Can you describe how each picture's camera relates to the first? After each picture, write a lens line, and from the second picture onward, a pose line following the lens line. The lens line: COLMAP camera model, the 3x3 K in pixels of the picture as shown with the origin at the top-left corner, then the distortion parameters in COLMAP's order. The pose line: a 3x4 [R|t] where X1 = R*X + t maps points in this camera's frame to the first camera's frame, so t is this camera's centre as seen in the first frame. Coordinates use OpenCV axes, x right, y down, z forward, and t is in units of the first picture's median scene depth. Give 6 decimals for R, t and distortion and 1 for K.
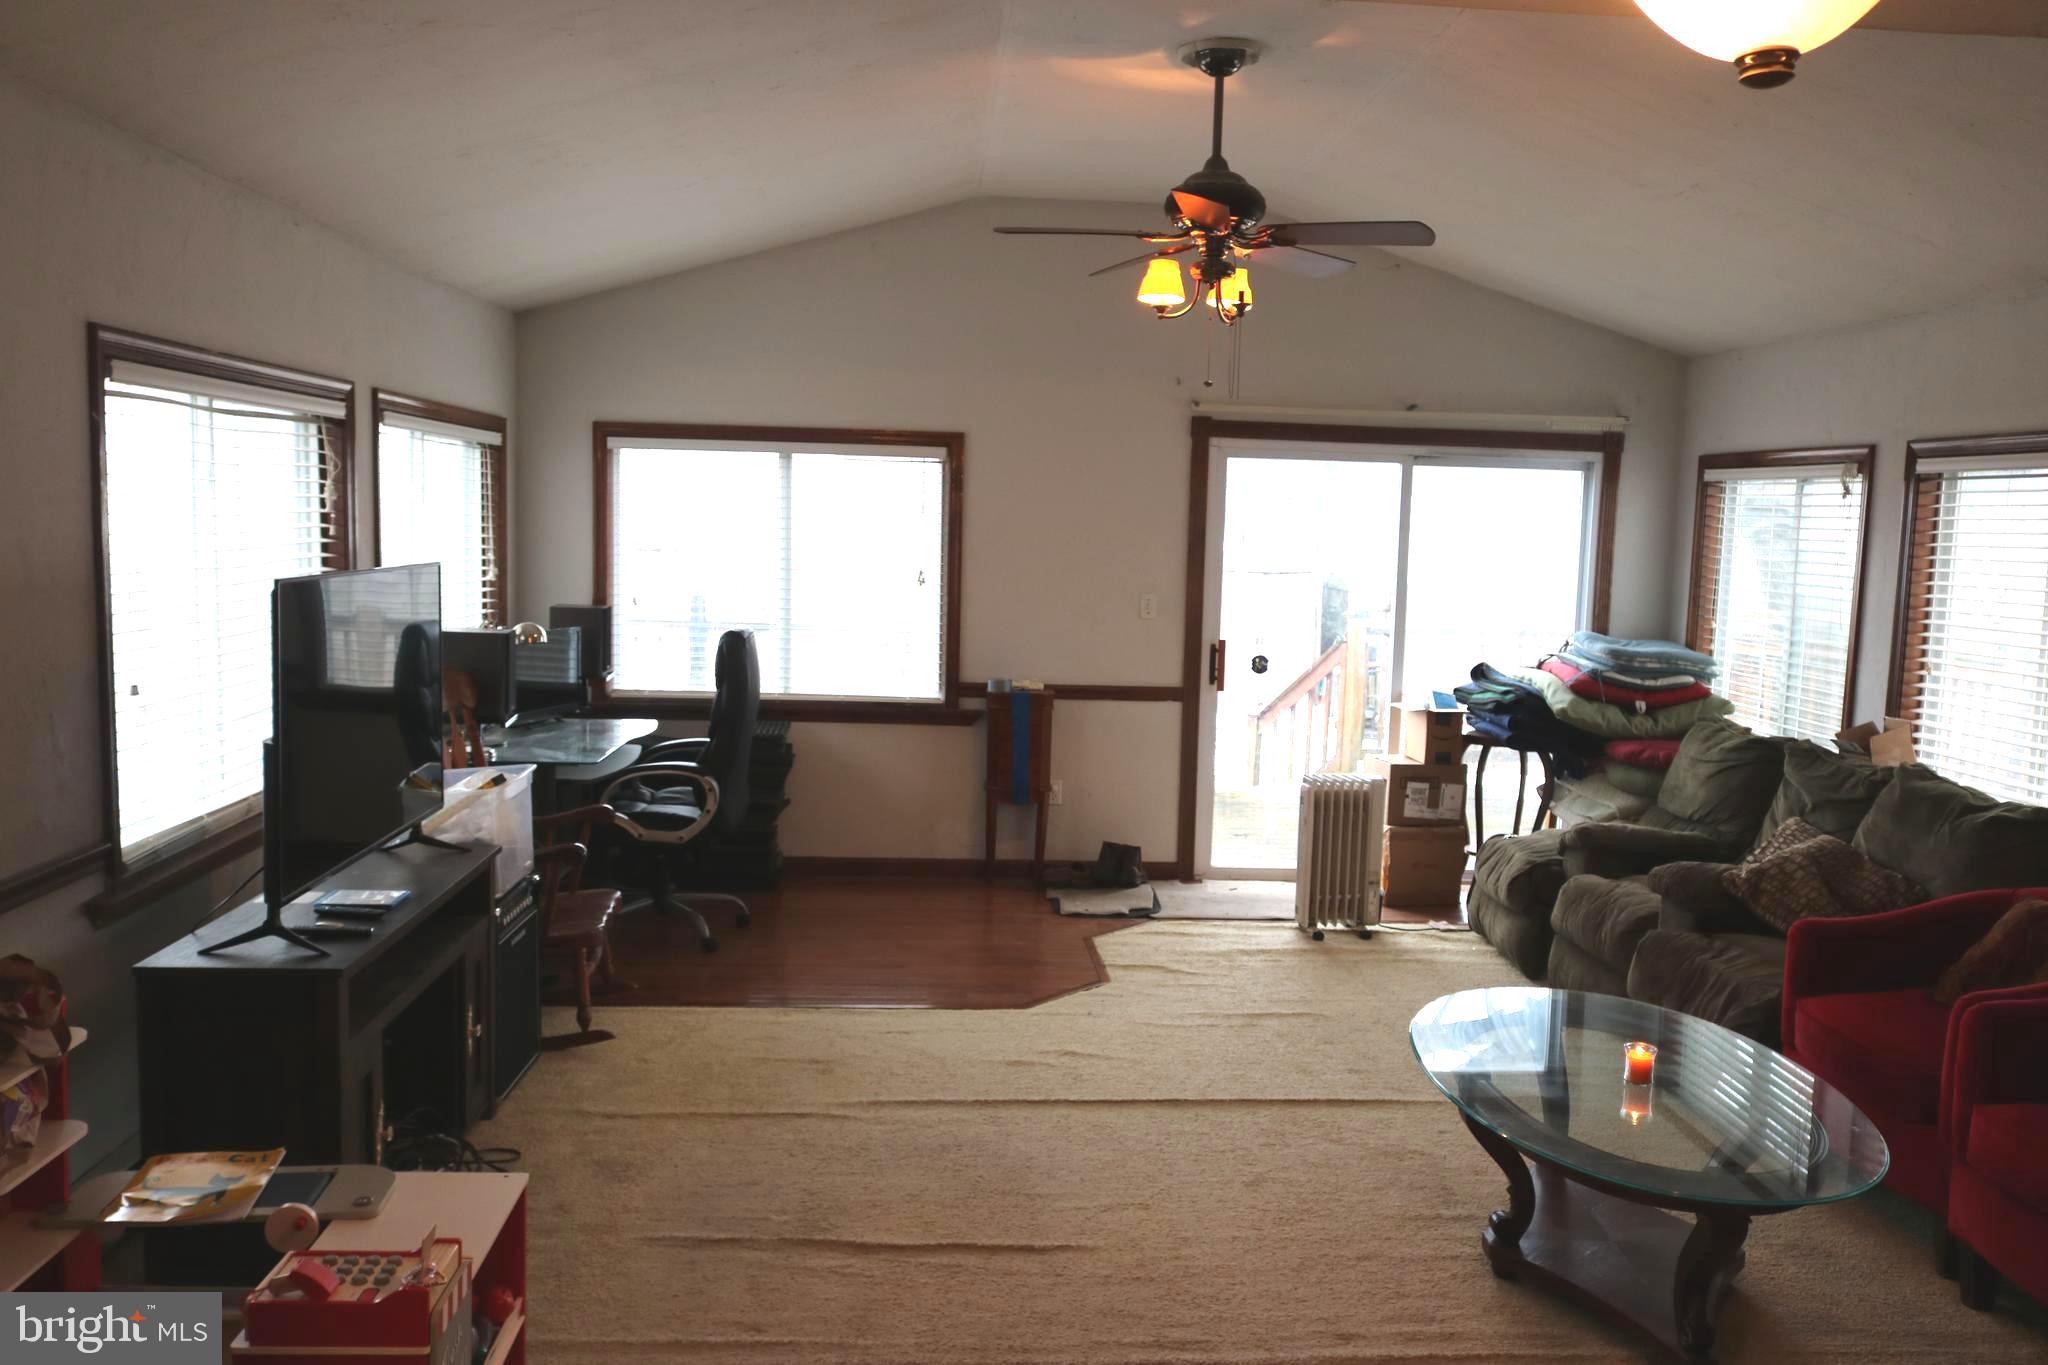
lens RADIAL K [[1659.7, 0, 1031.8], [0, 1659.7, 688.6], [0, 0, 1]] dist [-0.013627, 0.025107]
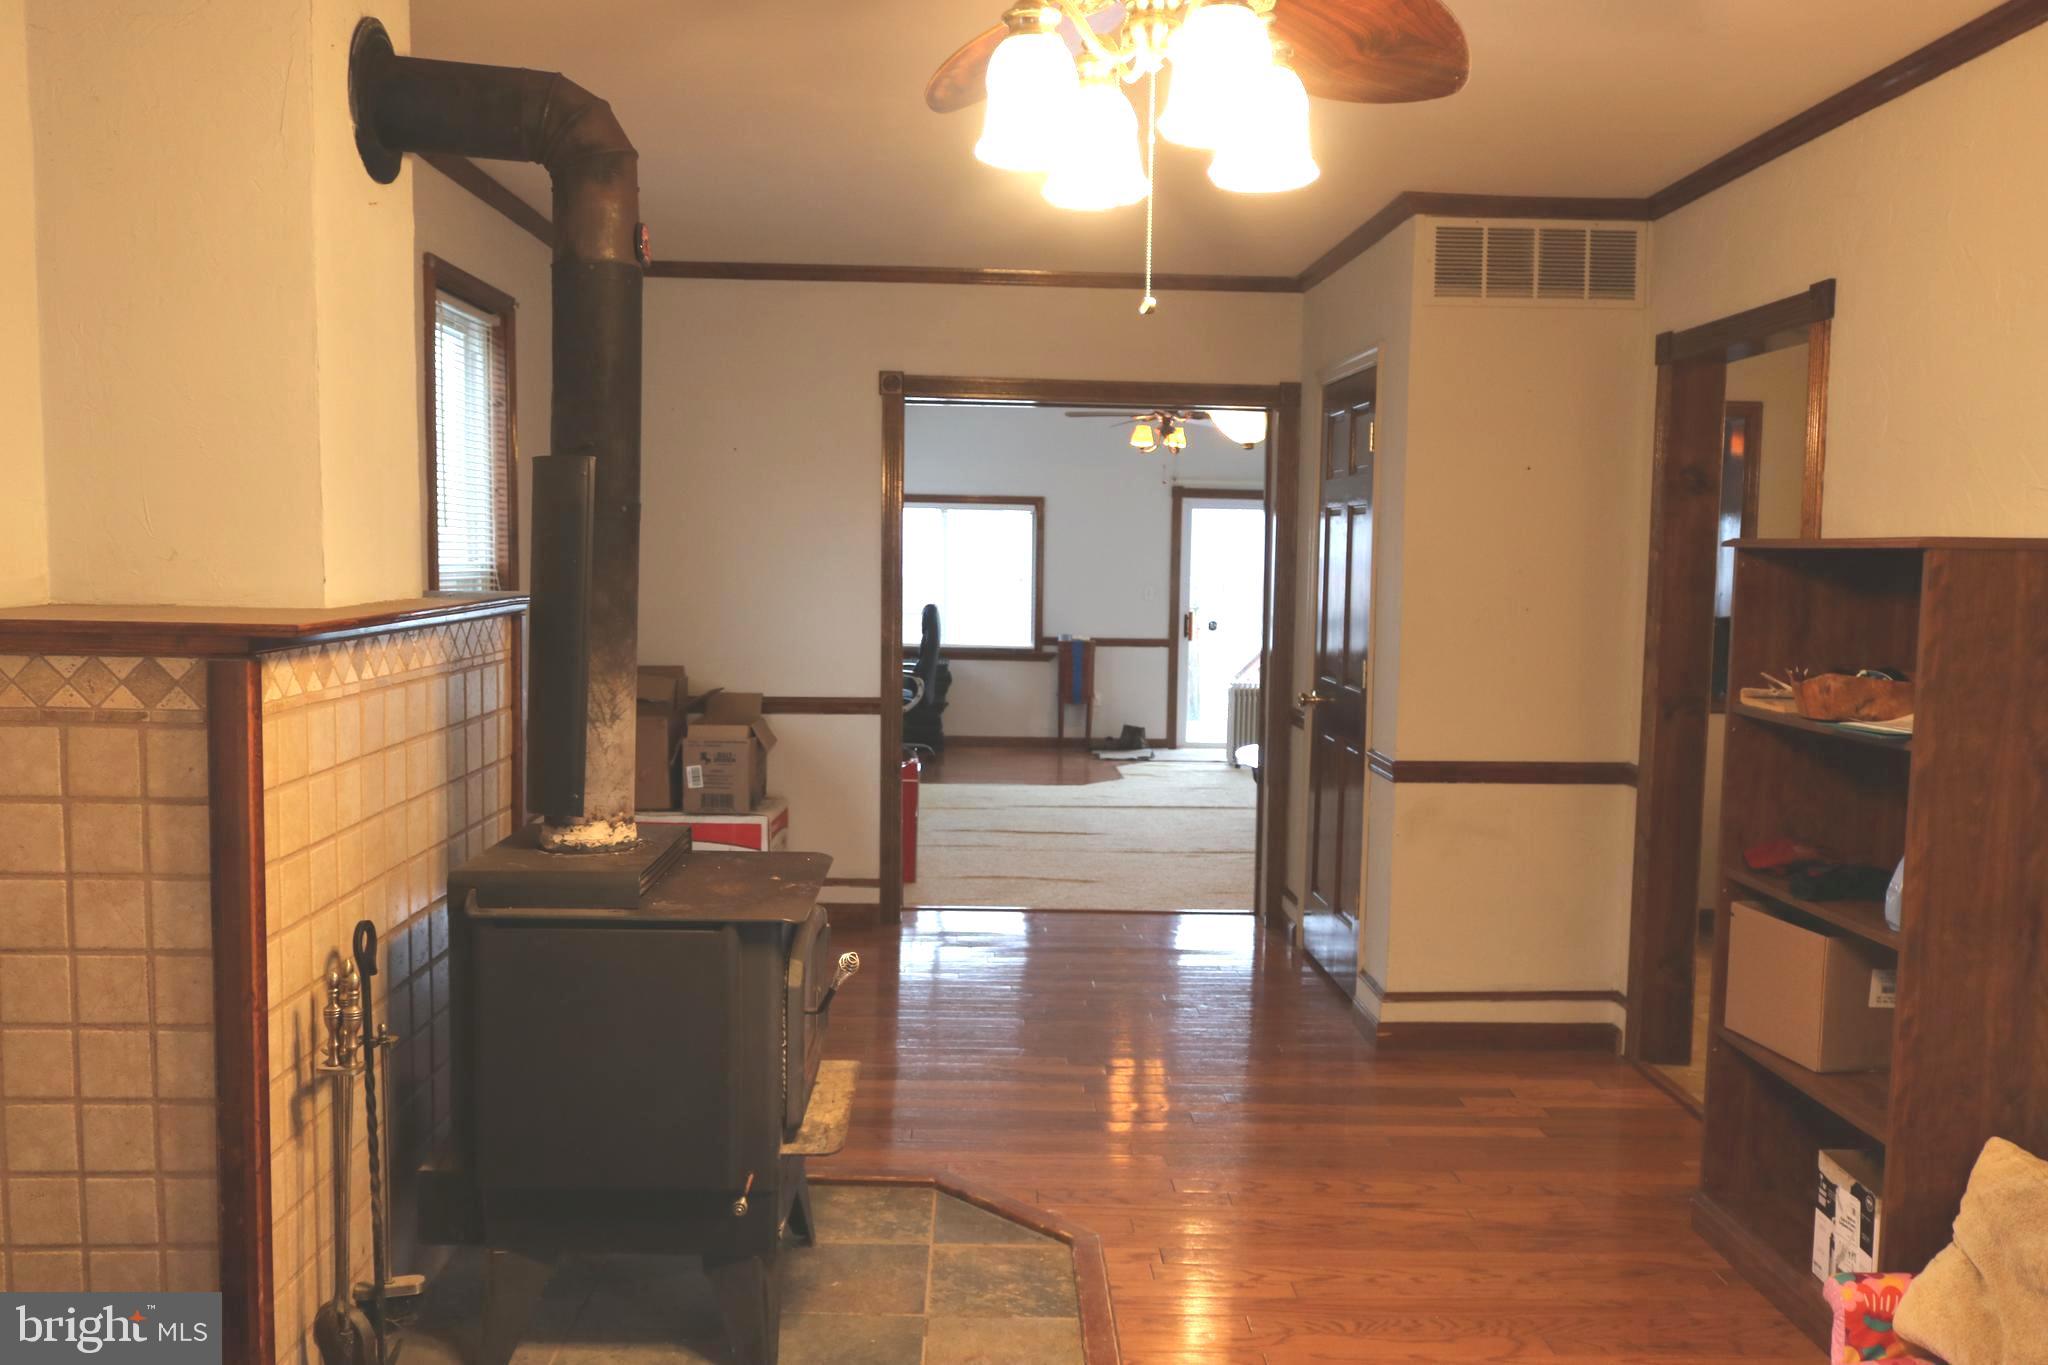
lens RADIAL K [[1659.7, 0, 1031.8], [0, 1659.7, 688.6], [0, 0, 1]] dist [-0.013627, 0.025107]
pose [[0.999490, -0.006593, -0.031232, 0.000141], [0.006206, 0.999903, -0.012460, 0.074447], [0.031311, 0.012260, 0.999434, -0.786014]]
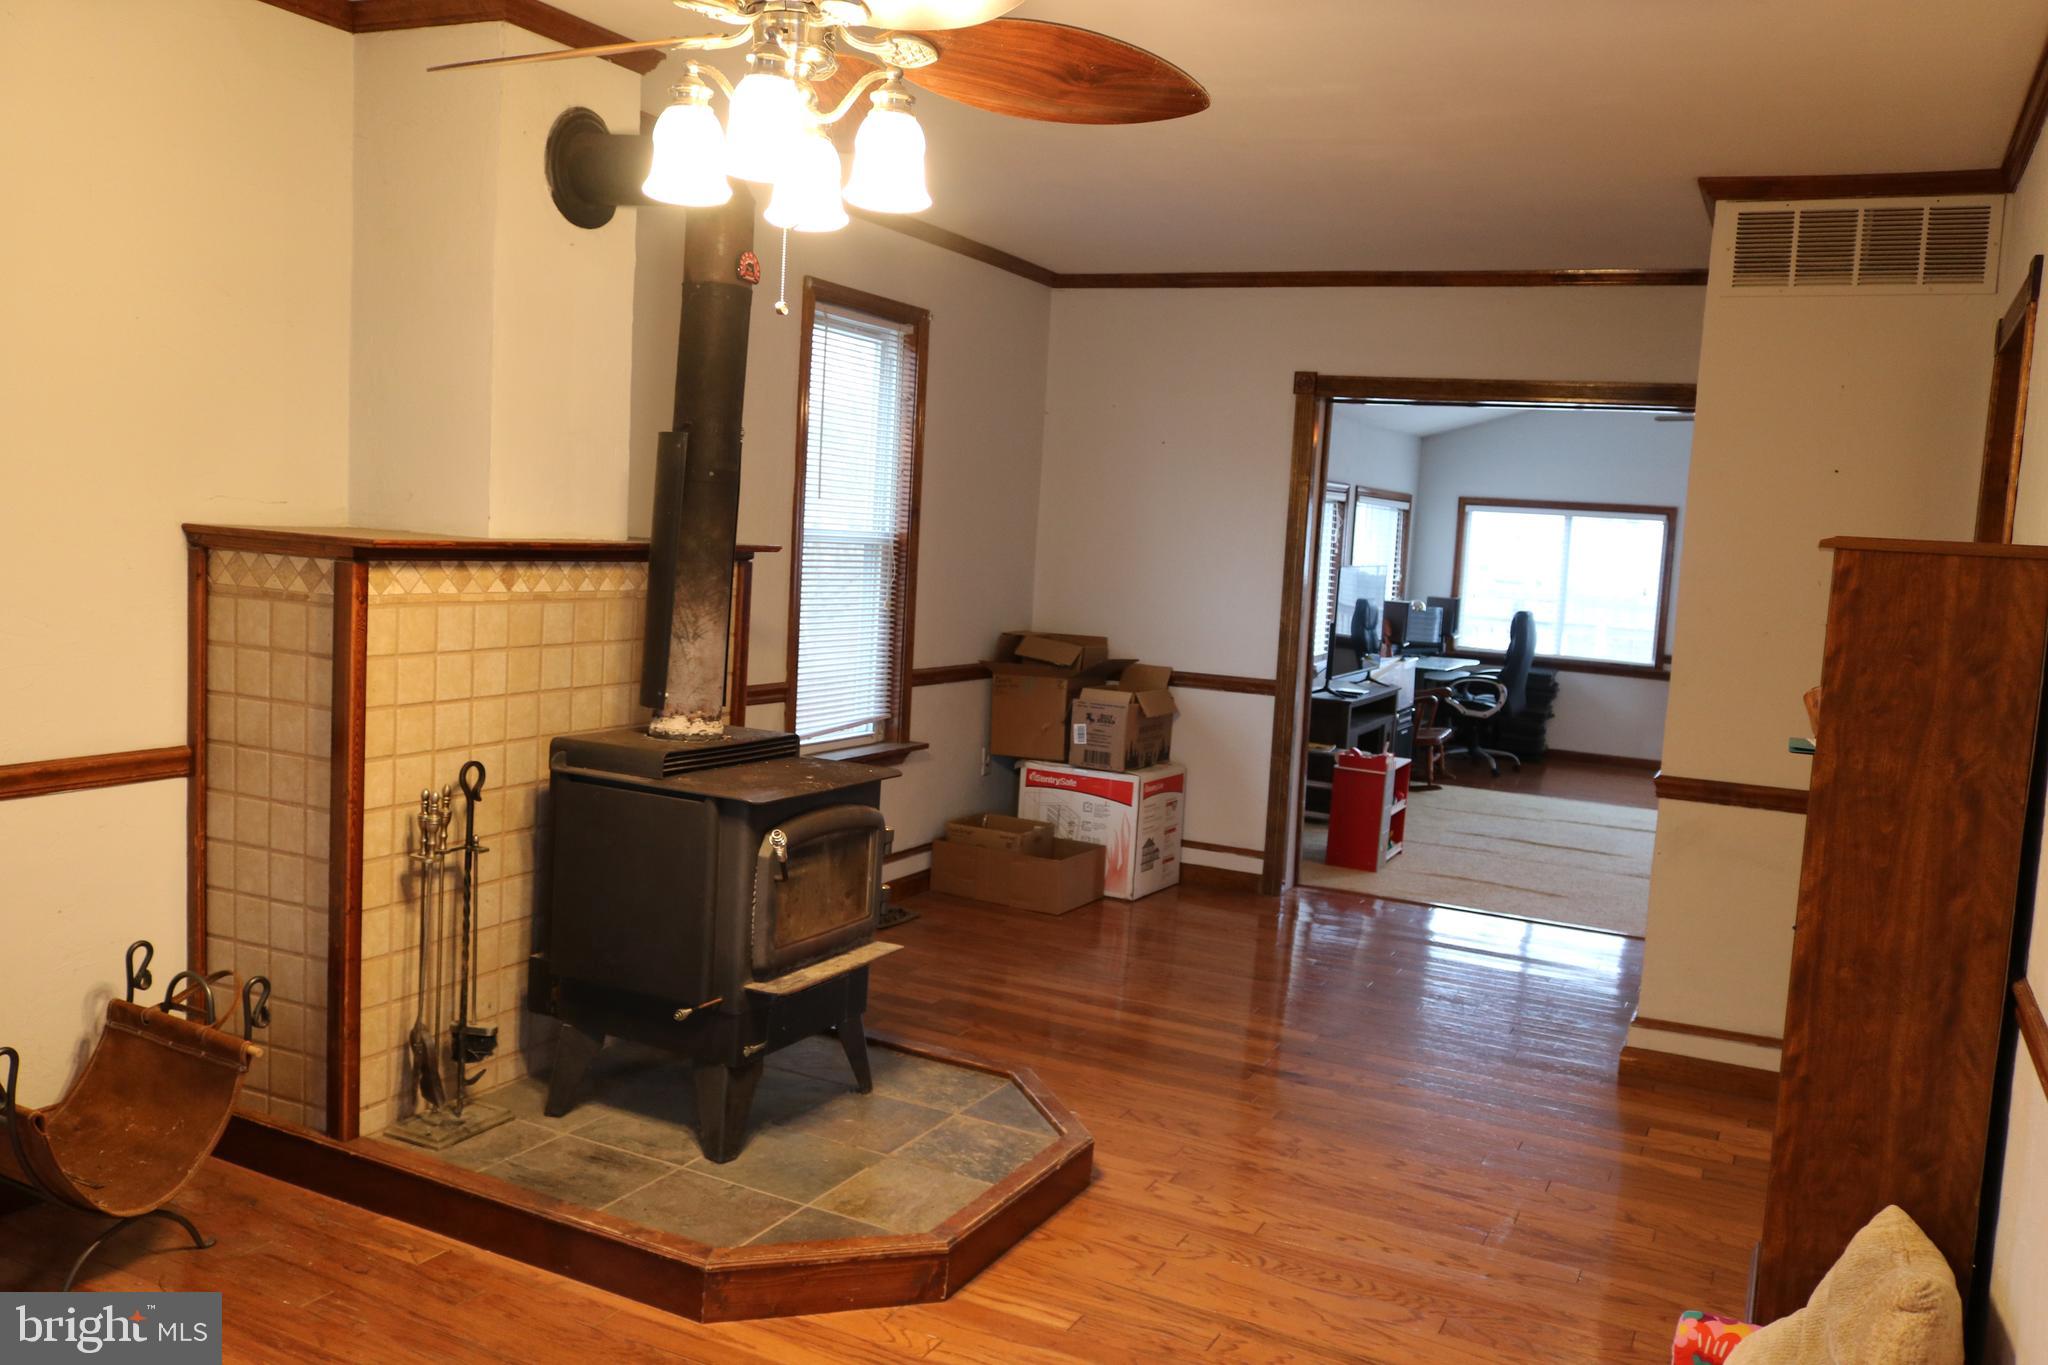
lens RADIAL K [[1659.7, 0, 1031.8], [0, 1659.7, 688.6], [0, 0, 1]] dist [-0.013627, 0.025107]
pose [[0.871633, 0.074220, -0.484507, 0.218271], [-0.083796, 0.996481, 0.001897, 0.082015], [0.482943, 0.038946, 0.874785, -0.788158]]
